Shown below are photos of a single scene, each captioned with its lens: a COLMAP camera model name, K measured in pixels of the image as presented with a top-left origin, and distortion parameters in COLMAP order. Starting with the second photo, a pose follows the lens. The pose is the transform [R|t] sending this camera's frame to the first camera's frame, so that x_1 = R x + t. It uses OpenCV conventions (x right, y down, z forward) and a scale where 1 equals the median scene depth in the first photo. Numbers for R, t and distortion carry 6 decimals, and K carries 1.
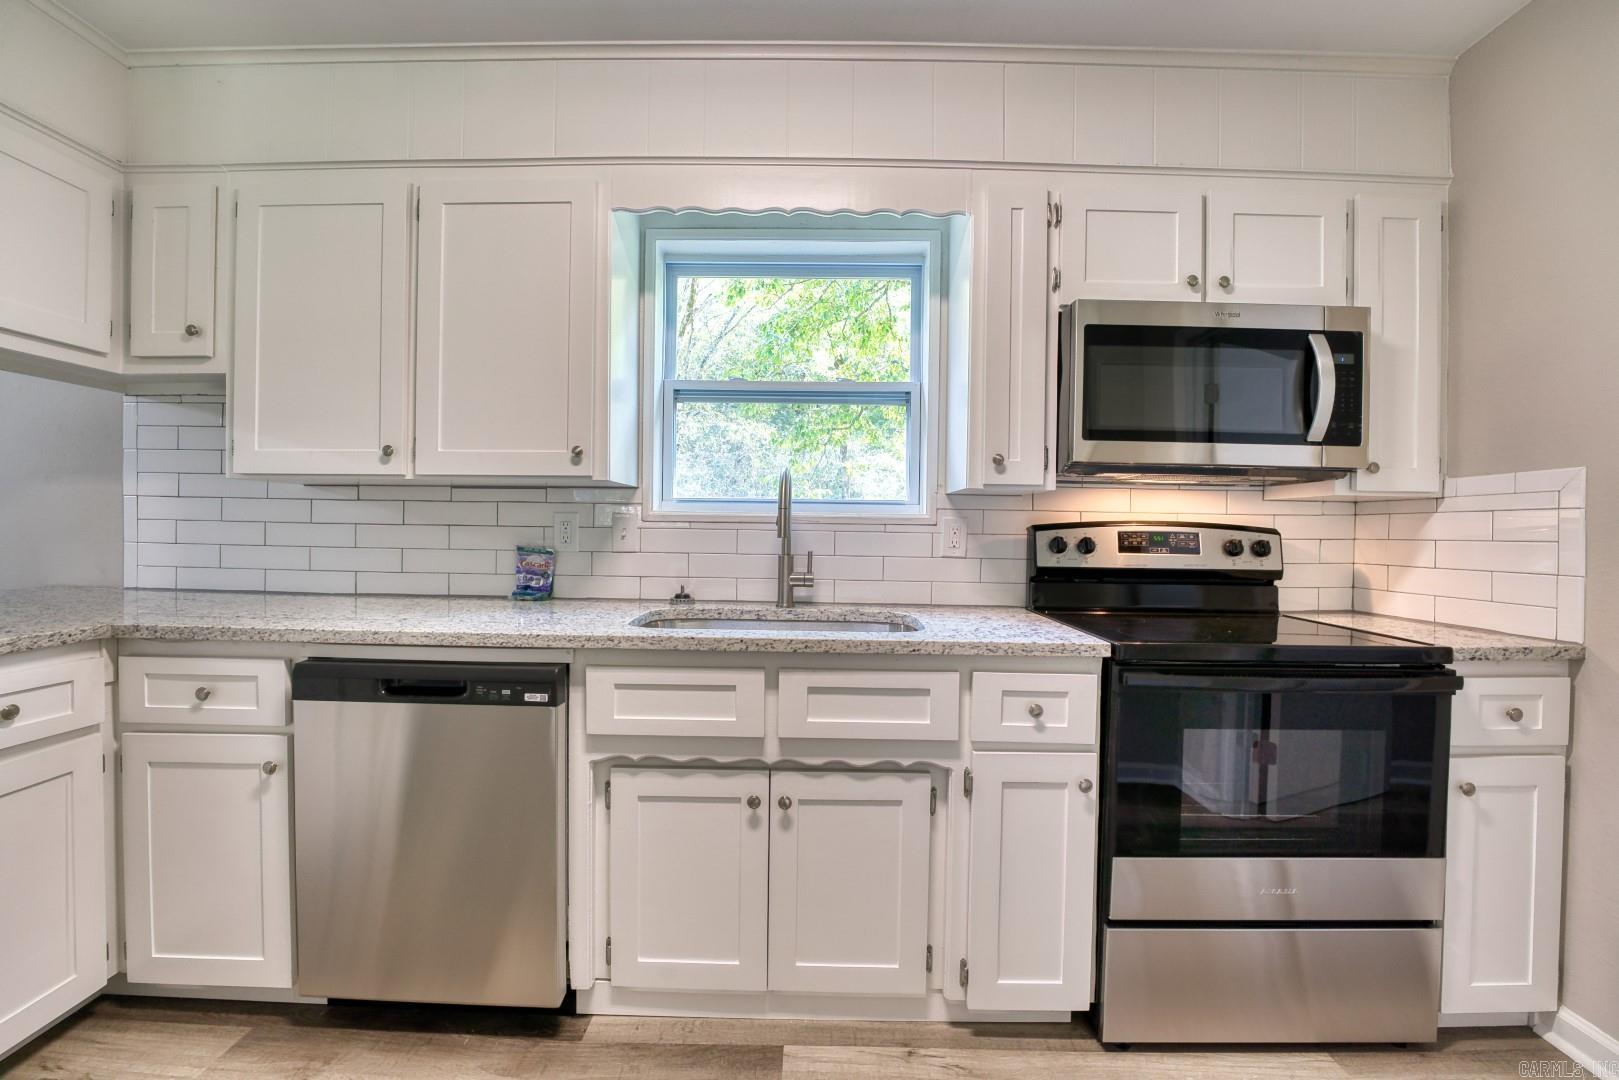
lens RADIAL K [[656.9, 0, 802.9], [0, 656.9, 535.2], [0, 0, 1]] dist [-0.028676, 0.002924]
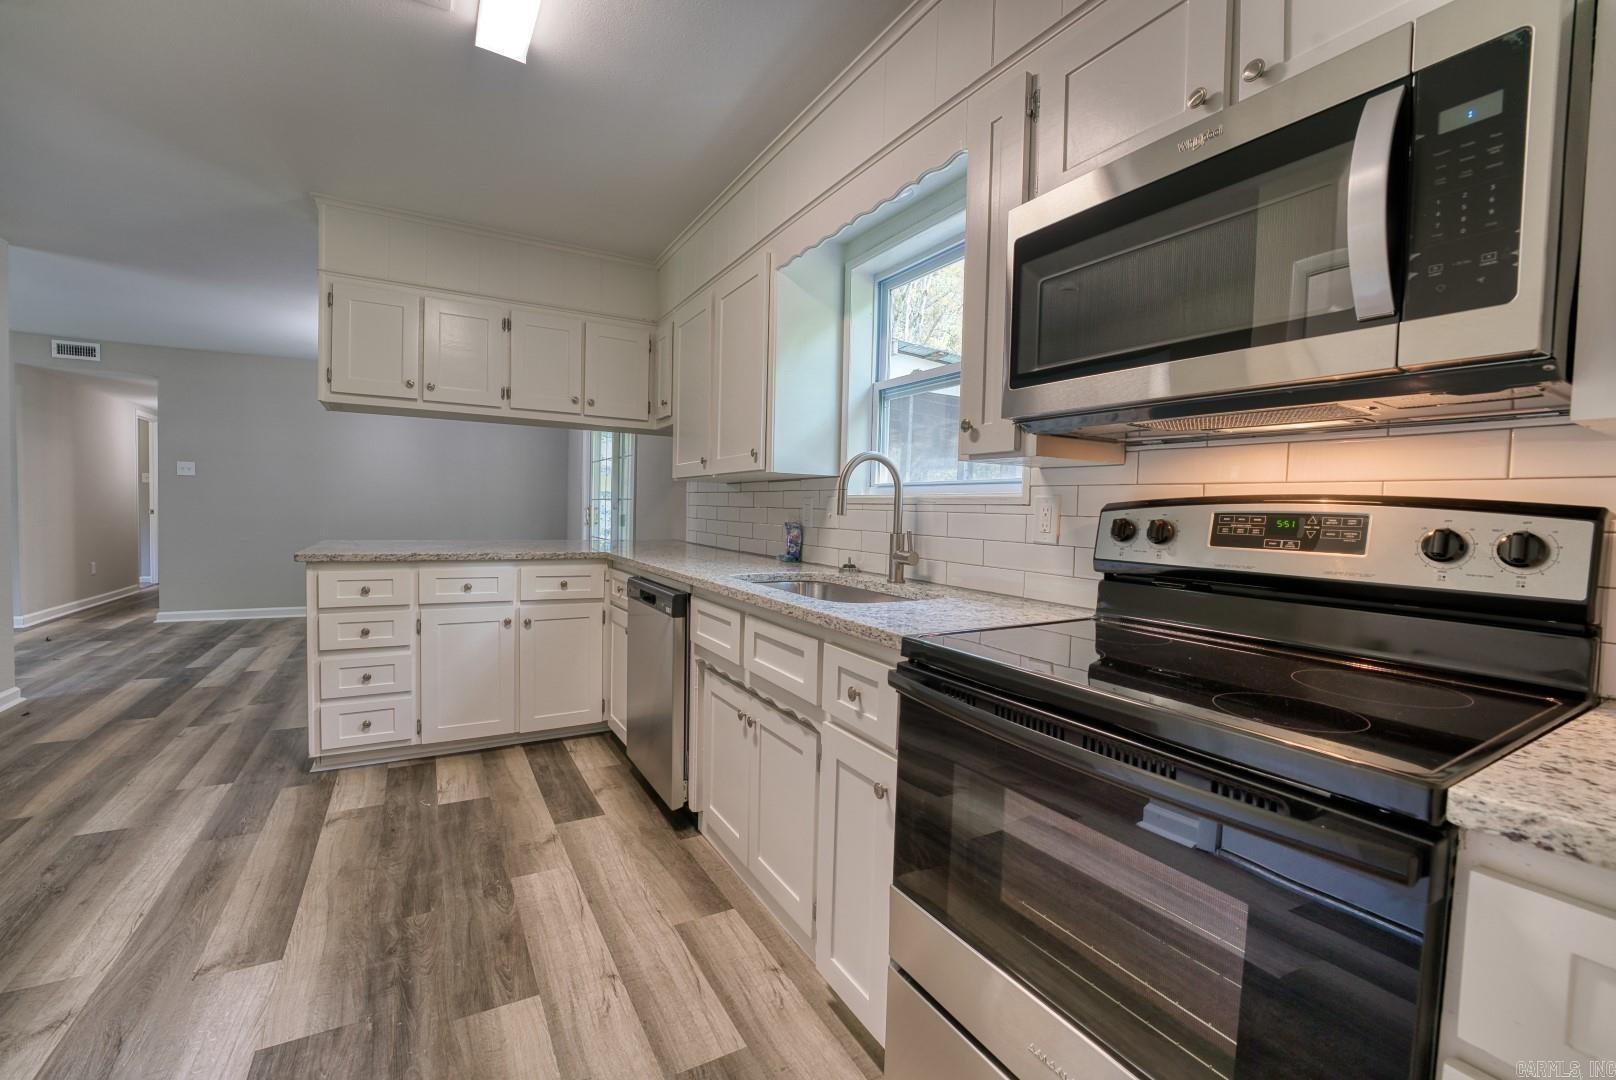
lens RADIAL K [[655.7, 0, 806.0], [0, 655.7, 540.9], [0, 0, 1]] dist [-0.028676, 0.002924]
pose [[0.518870, 0.038910, -0.853967, 0.914728], [-0.030367, 0.999172, 0.027075, 0.019566], [0.854313, 0.011884, 0.519622, 0.363206]]
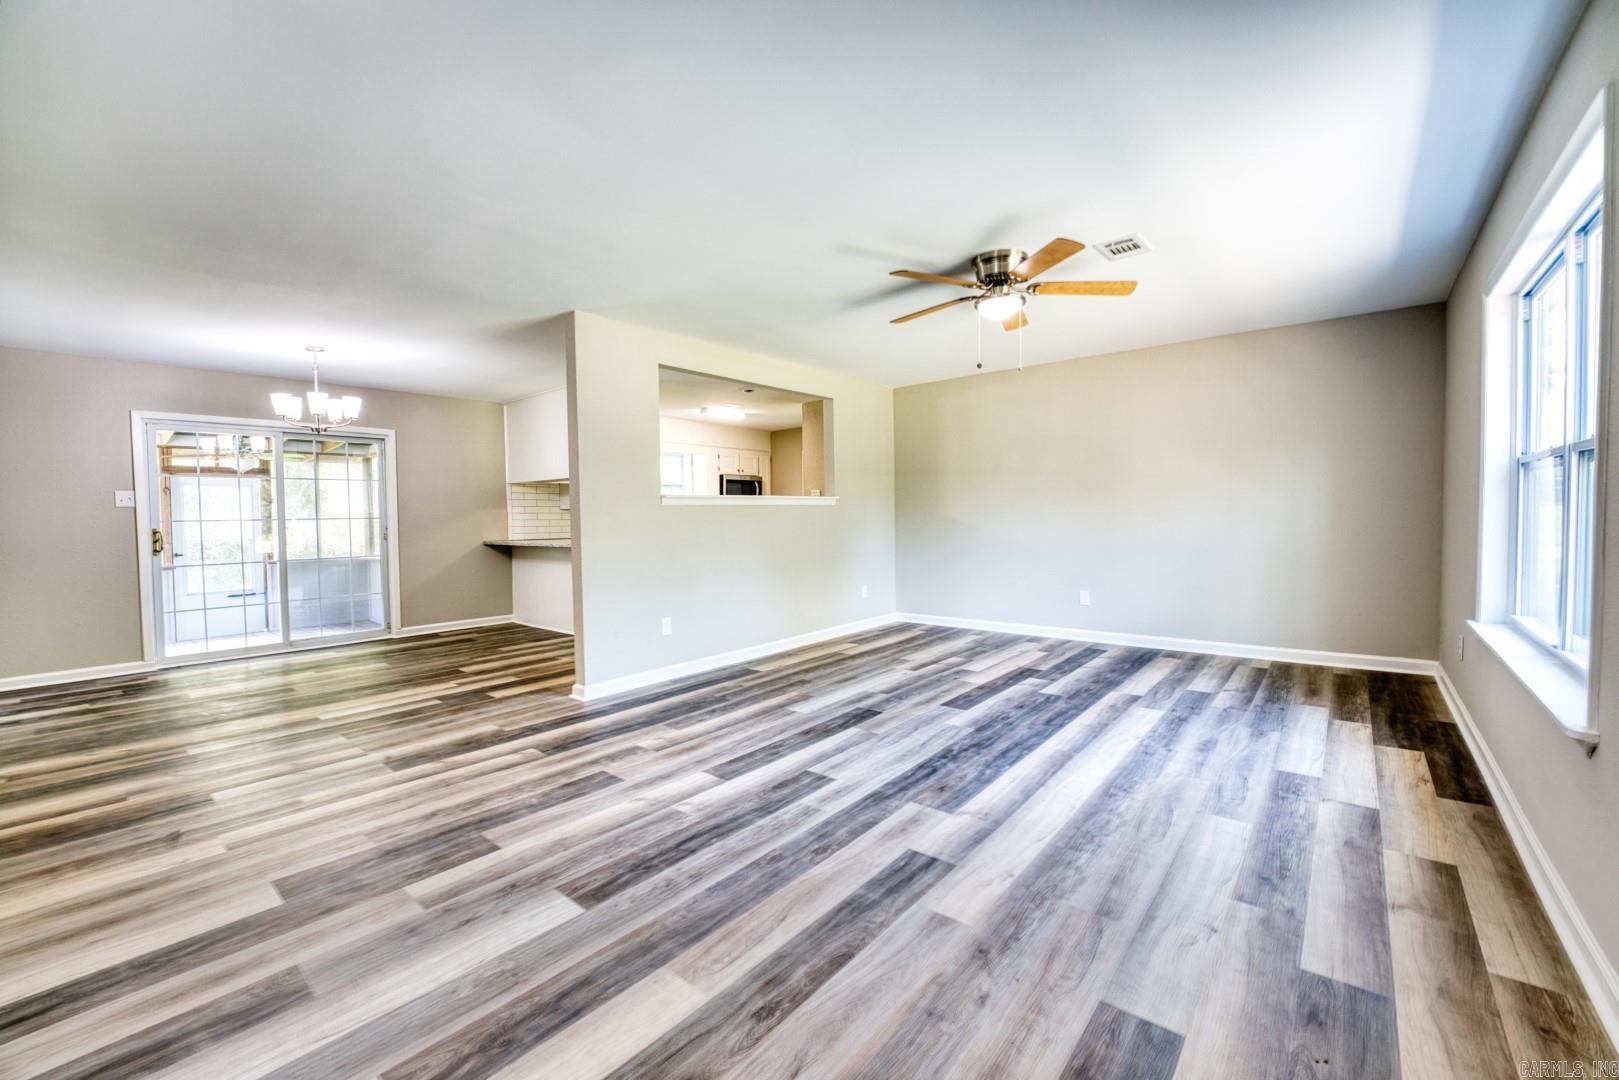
lens RADIAL K [[656.9, 0, 797.0], [0, 656.9, 541.5], [0, 0, 1]] dist [-0.028676, 0.002924]
pose [[0.640805, -0.054913, 0.765737, -3.263372], [0.036395, 0.998490, 0.041148, 0.000964], [-0.766841, 0.001501, 0.641836, -2.848712]]
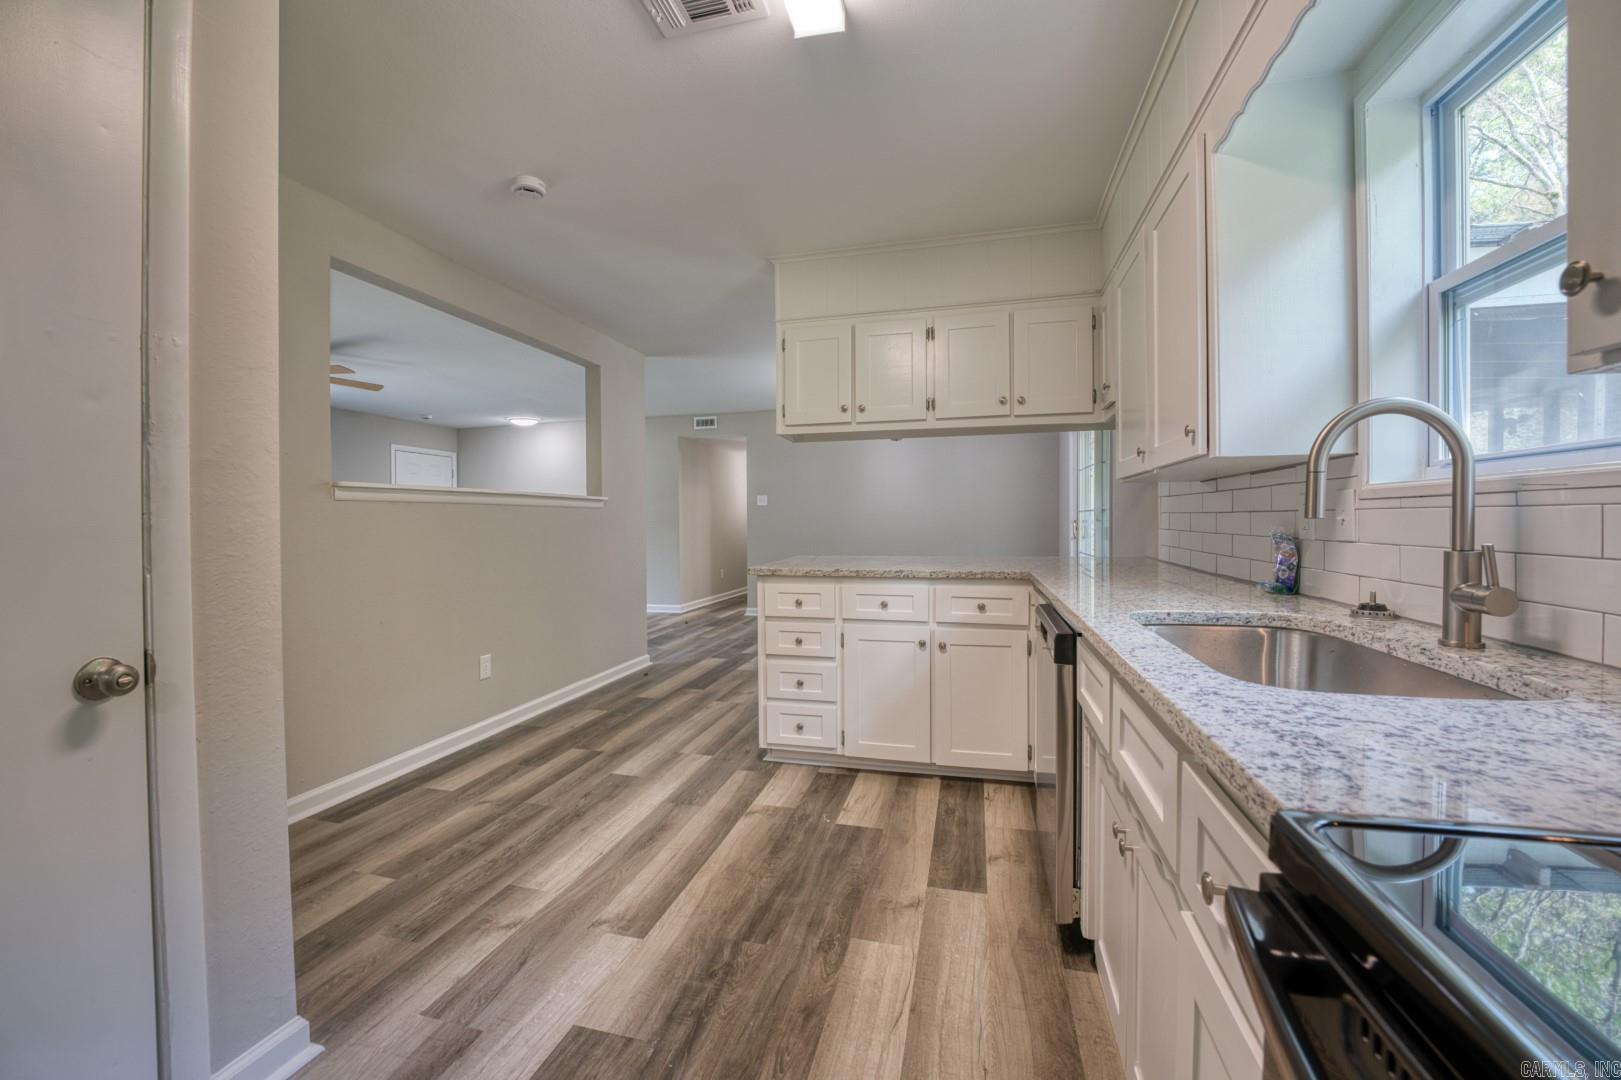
lens RADIAL K [[657.8, 0, 805.8], [0, 657.8, 533.1], [0, 0, 1]] dist [-0.028676, 0.002924]
pose [[-0.234410, 0.006817, -0.972114, 0.702646], [-0.009121, 0.999916, 0.009212, 0.017045], [0.972095, 0.011026, -0.234328, 0.674968]]
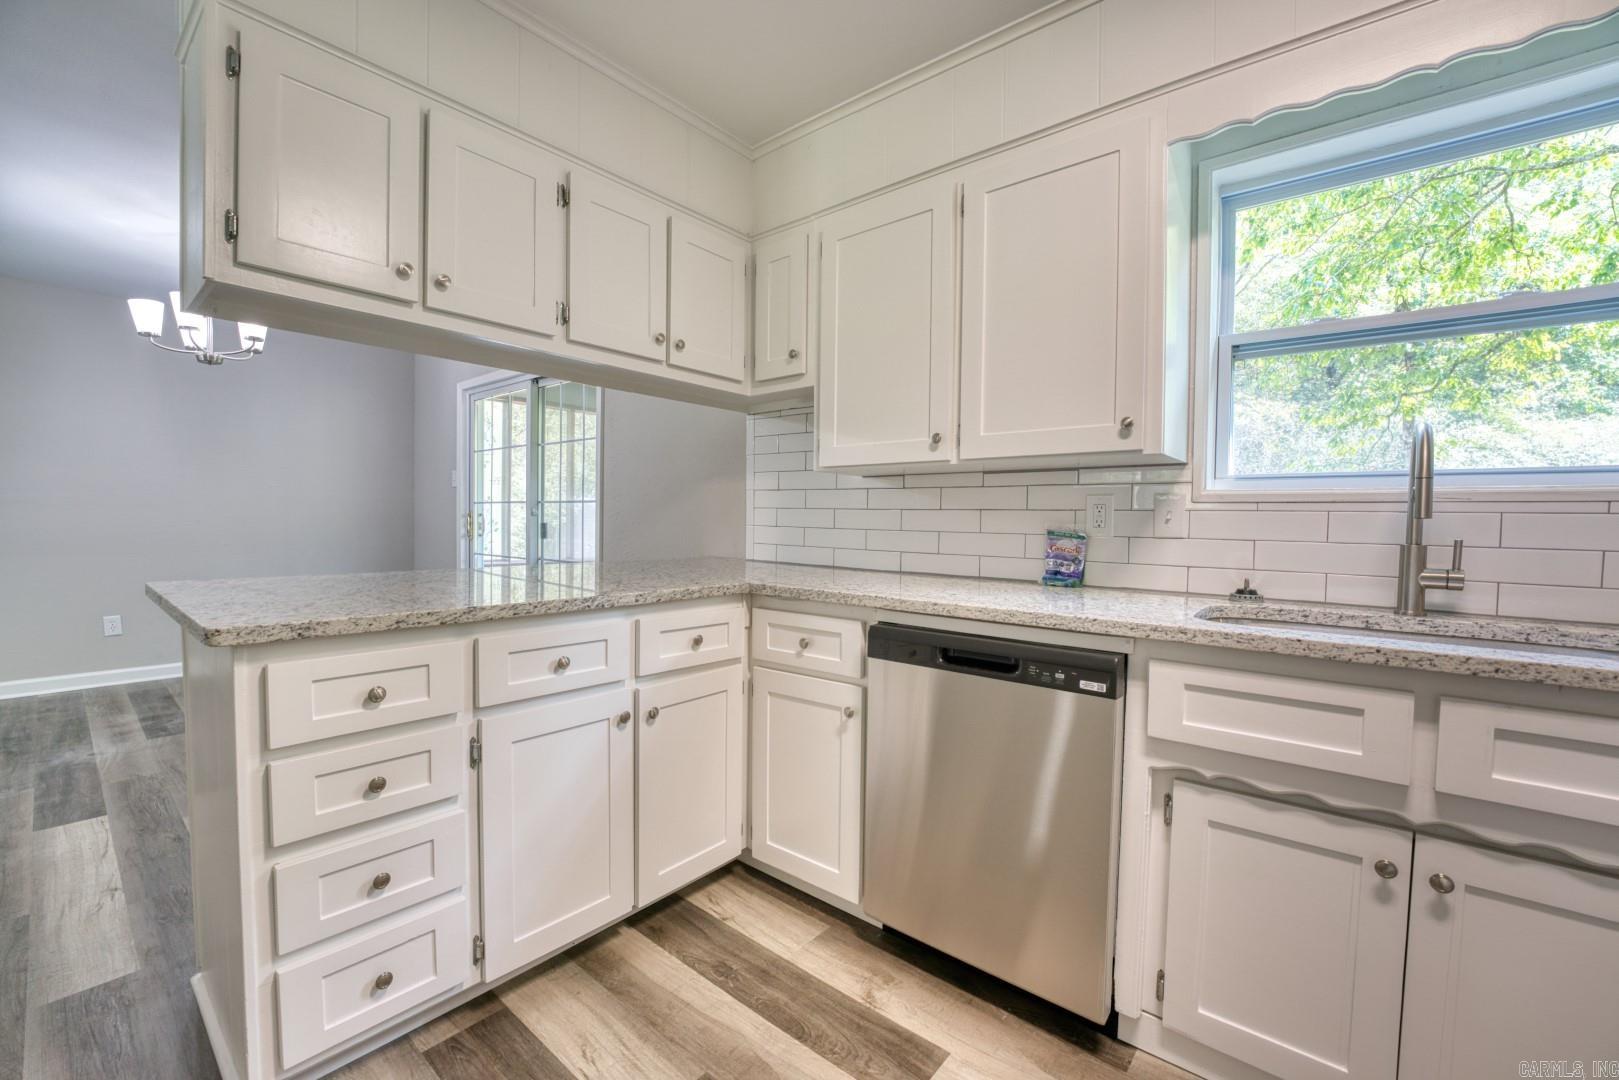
lens RADIAL K [[656.9, 0, 815.3], [0, 656.9, 543.1], [0, 0, 1]] dist [-0.028676, 0.002924]
pose [[0.780383, 0.019851, -0.624987, -0.112753], [-0.012143, 0.999789, 0.016593, 0.027974], [0.625184, -0.005360, 0.780459, 0.024683]]
